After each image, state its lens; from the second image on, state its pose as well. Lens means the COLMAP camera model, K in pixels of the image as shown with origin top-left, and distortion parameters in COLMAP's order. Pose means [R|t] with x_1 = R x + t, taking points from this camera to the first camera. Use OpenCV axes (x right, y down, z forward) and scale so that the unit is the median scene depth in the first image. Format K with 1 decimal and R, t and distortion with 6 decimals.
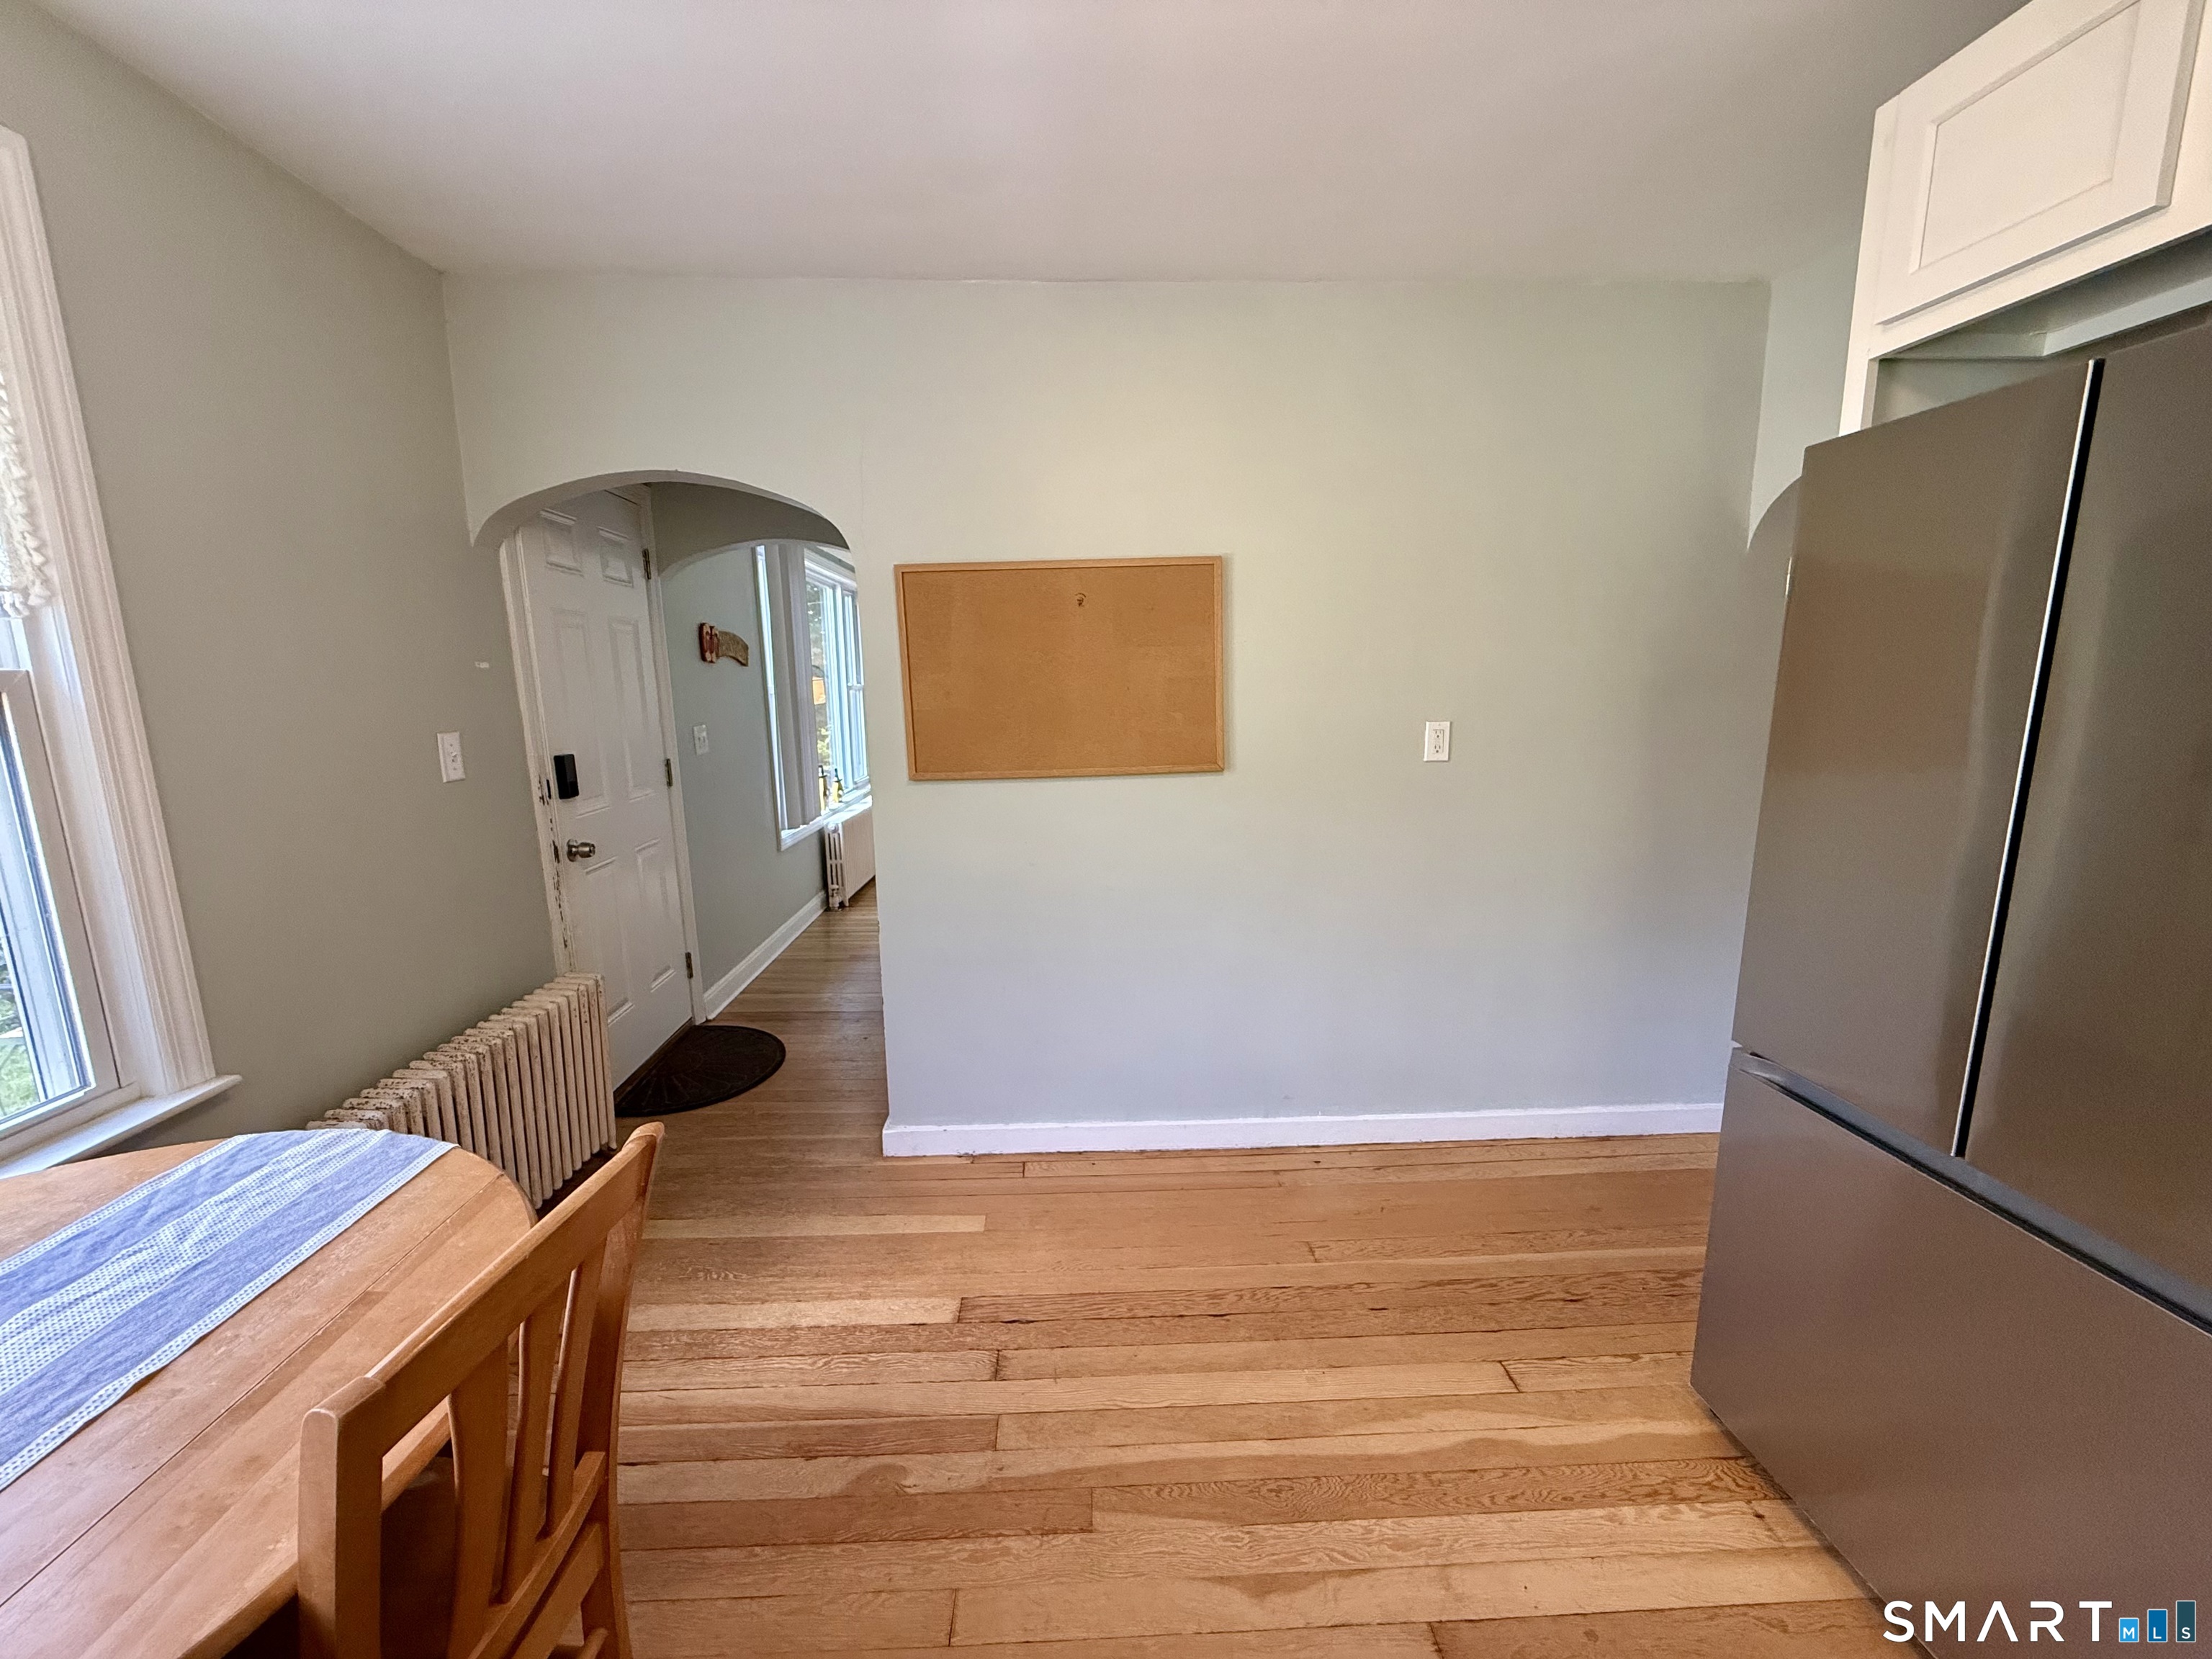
lens RADIAL K [[878.1, 0, 1102.4], [0, 878.1, 829.6], [0, 0, 1]] dist [0.000123, -0.000210]
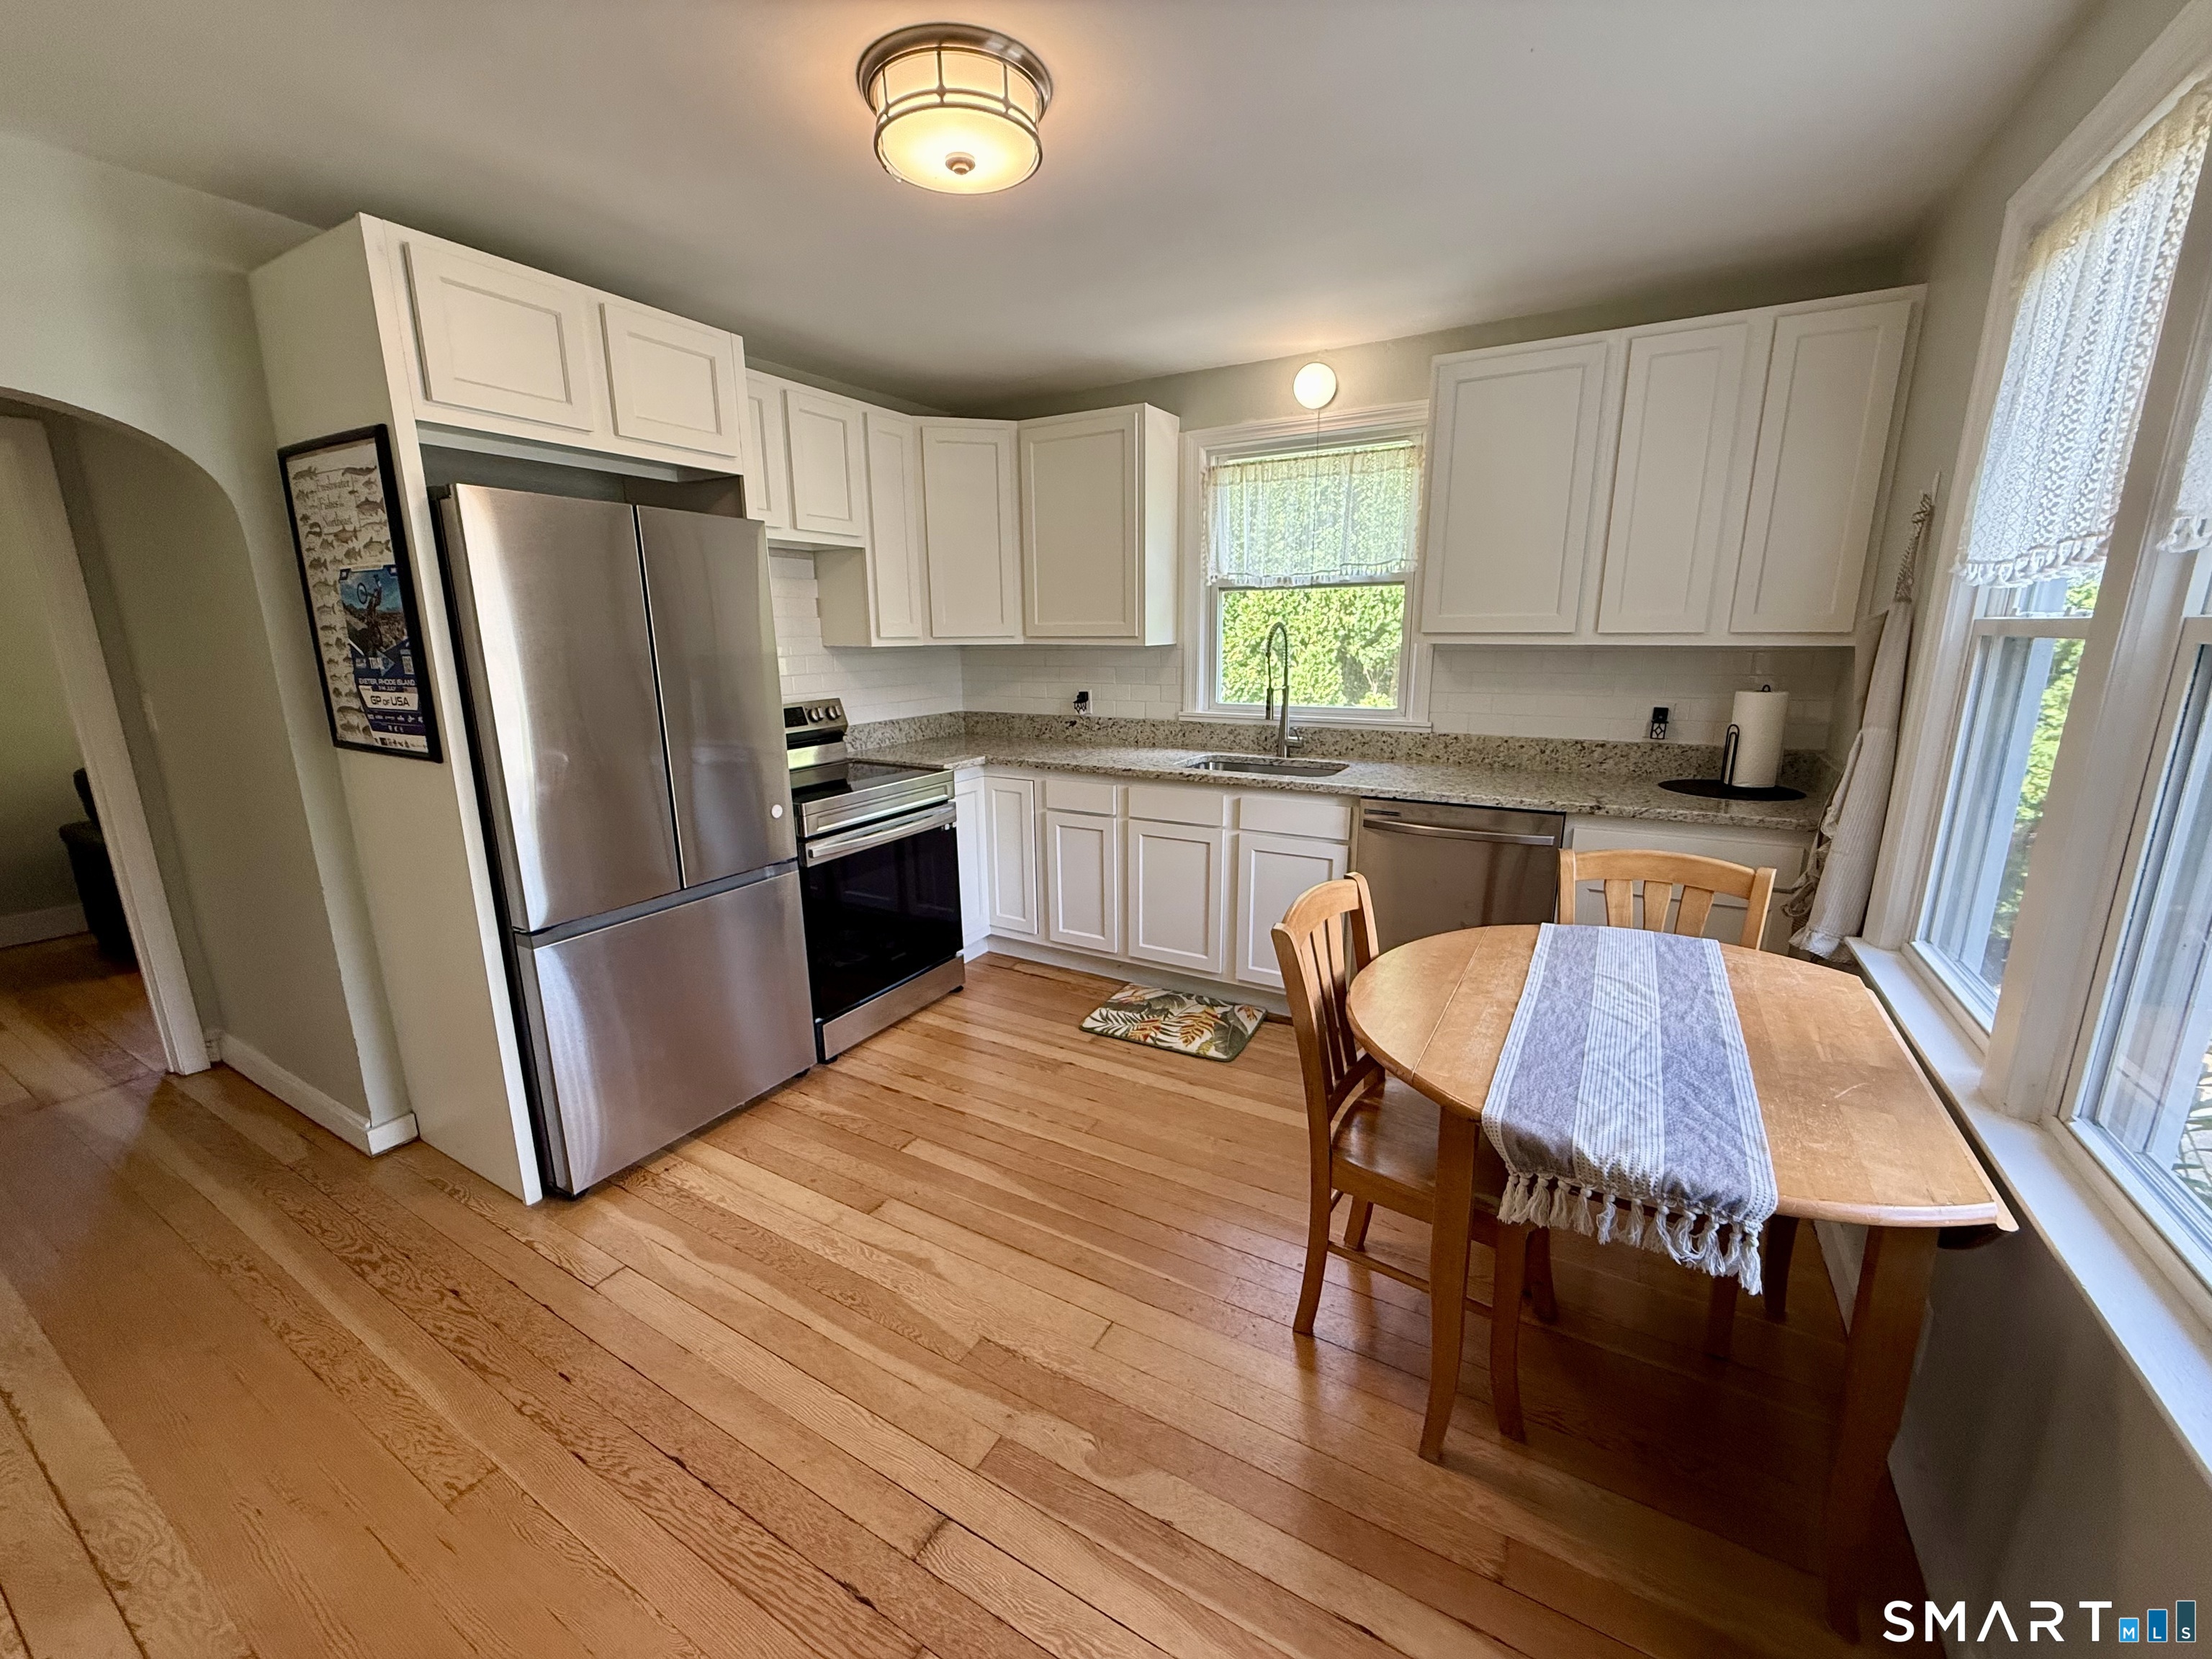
lens RADIAL K [[878.1, 0, 1102.4], [0, 878.1, 829.6], [0, 0, 1]] dist [0.000123, -0.000210]
pose [[-0.838970, -0.099493, 0.535005, -0.630403], [0.112375, 0.930278, 0.349221, -0.242161], [-0.532448, 0.353107, -0.769294, 1.357362]]
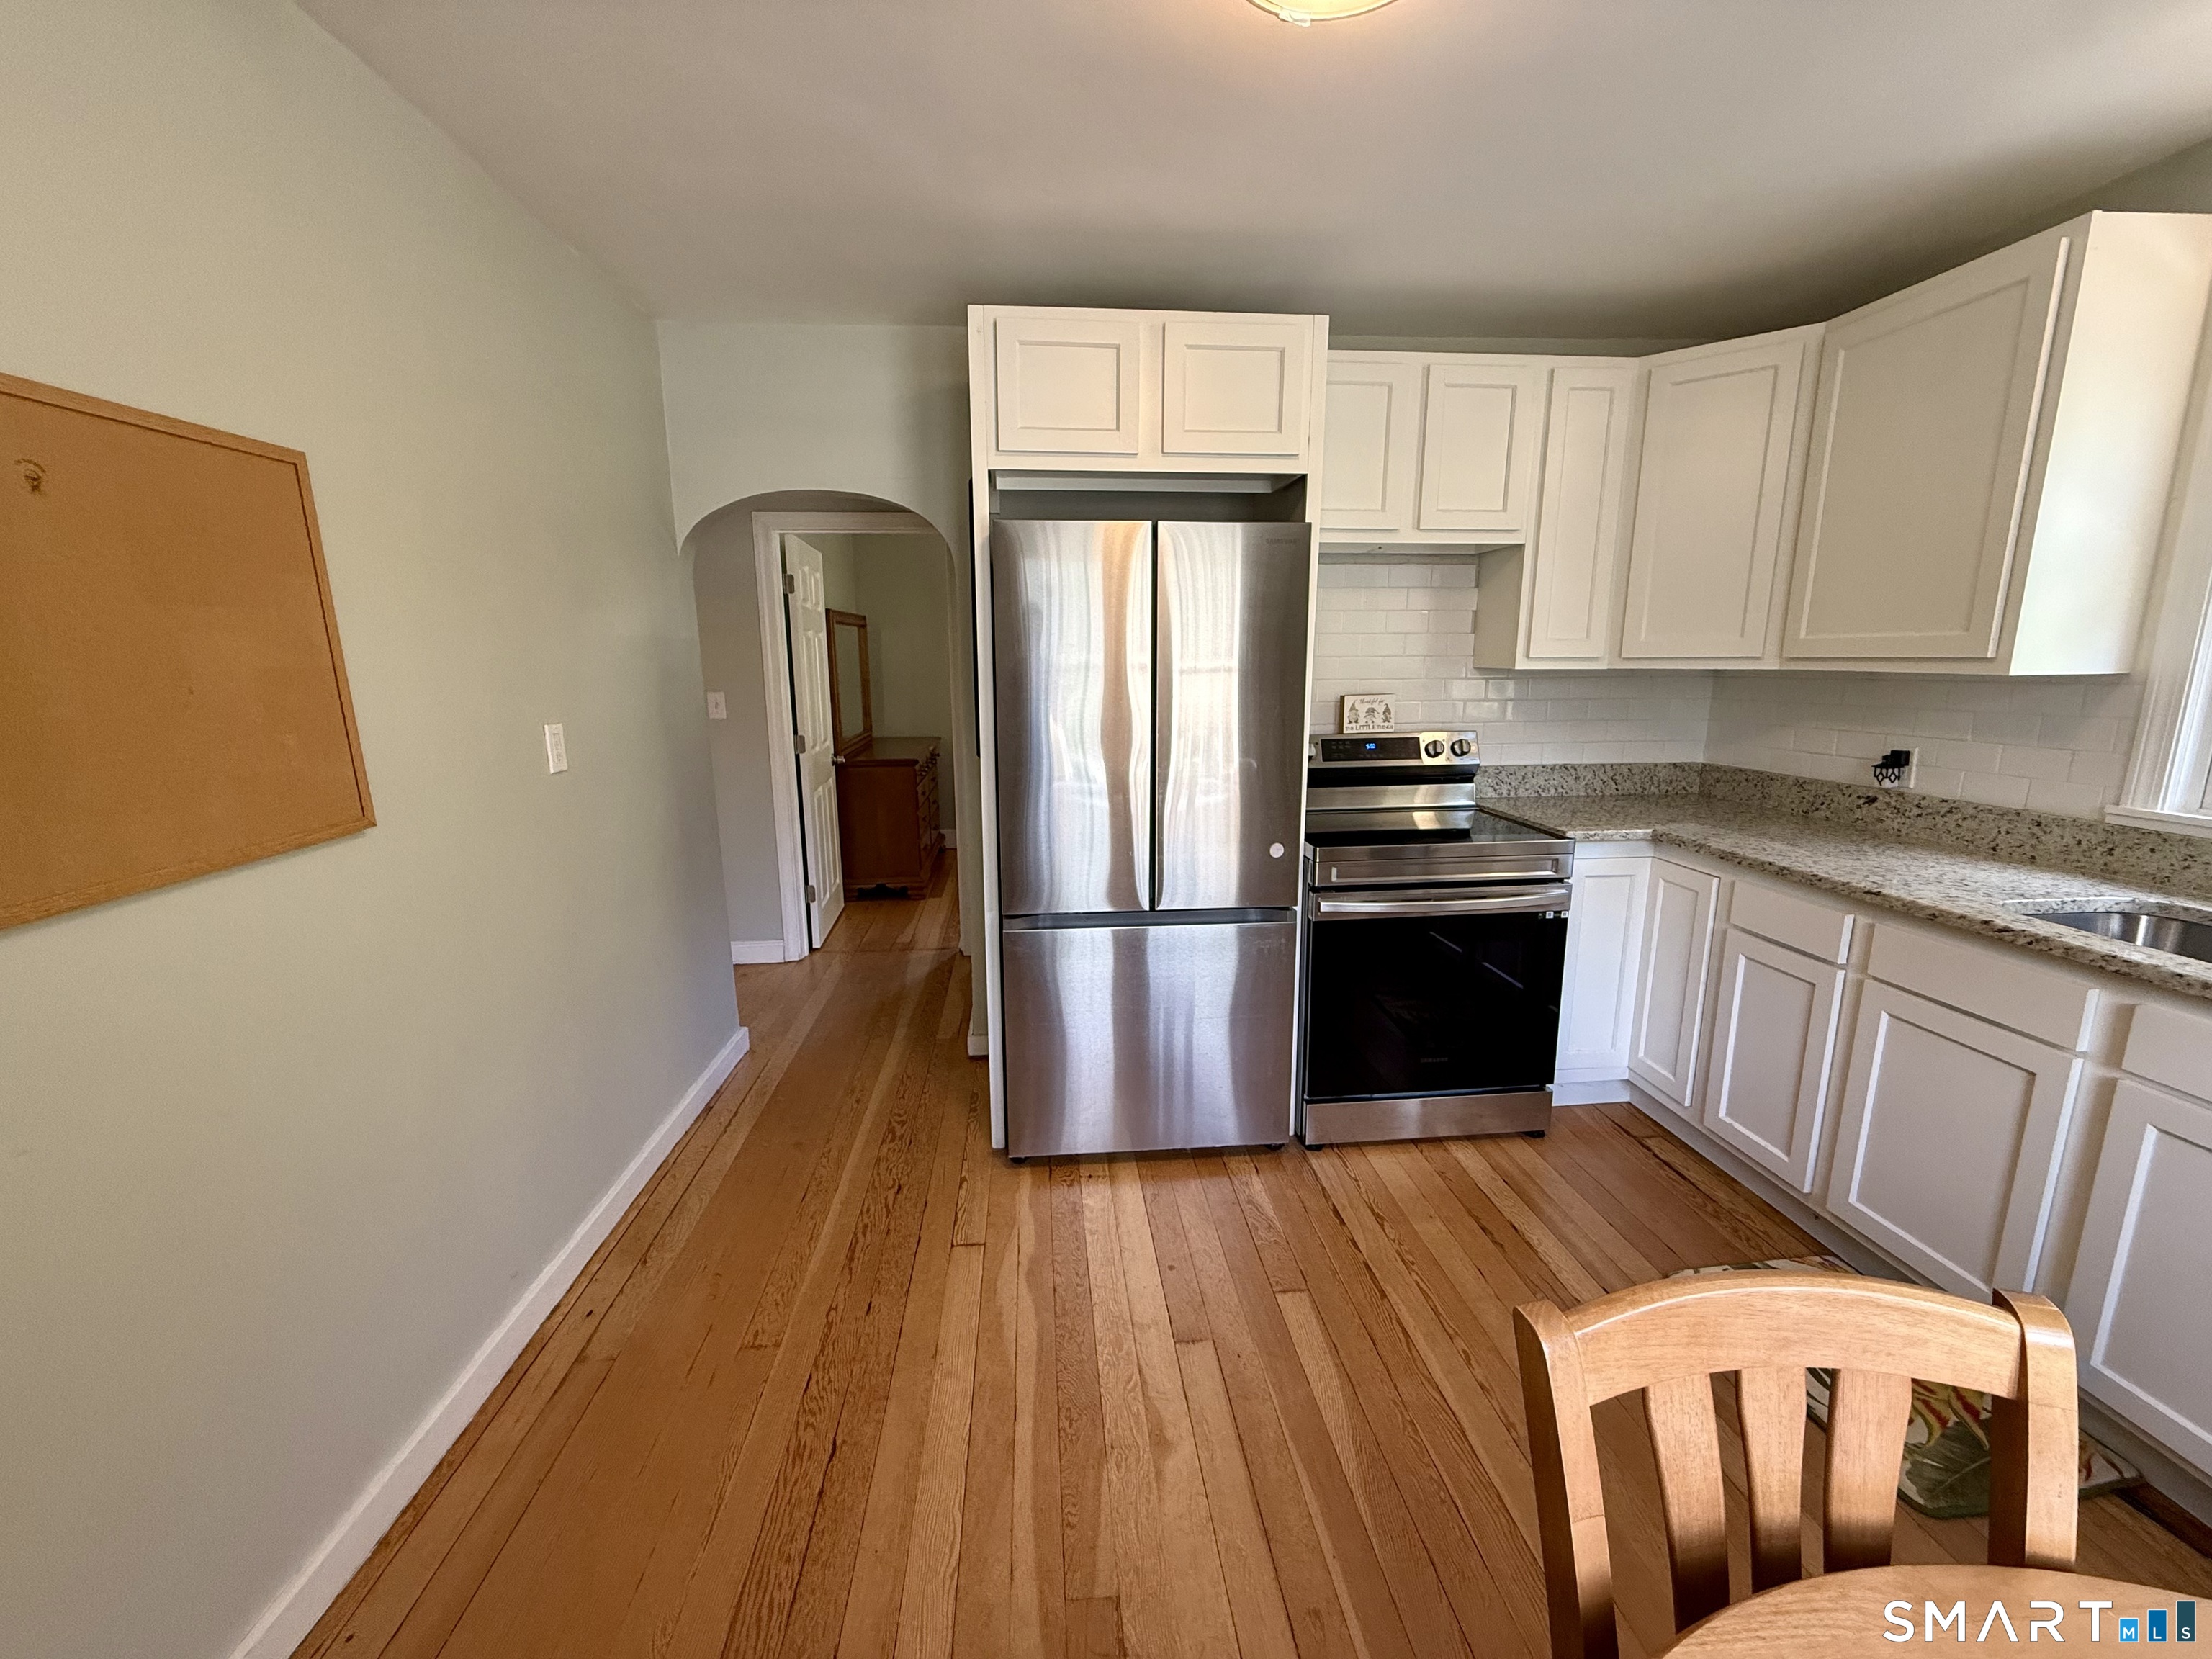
lens RADIAL K [[878.1, 0, 1102.4], [0, 878.1, 829.6], [0, 0, 1]] dist [0.000123, -0.000210]
pose [[-0.037972, -0.175581, 0.983732, -0.650601], [0.173274, 0.968373, 0.179528, -0.122411], [-0.984141, 0.177272, -0.006348, 0.739870]]
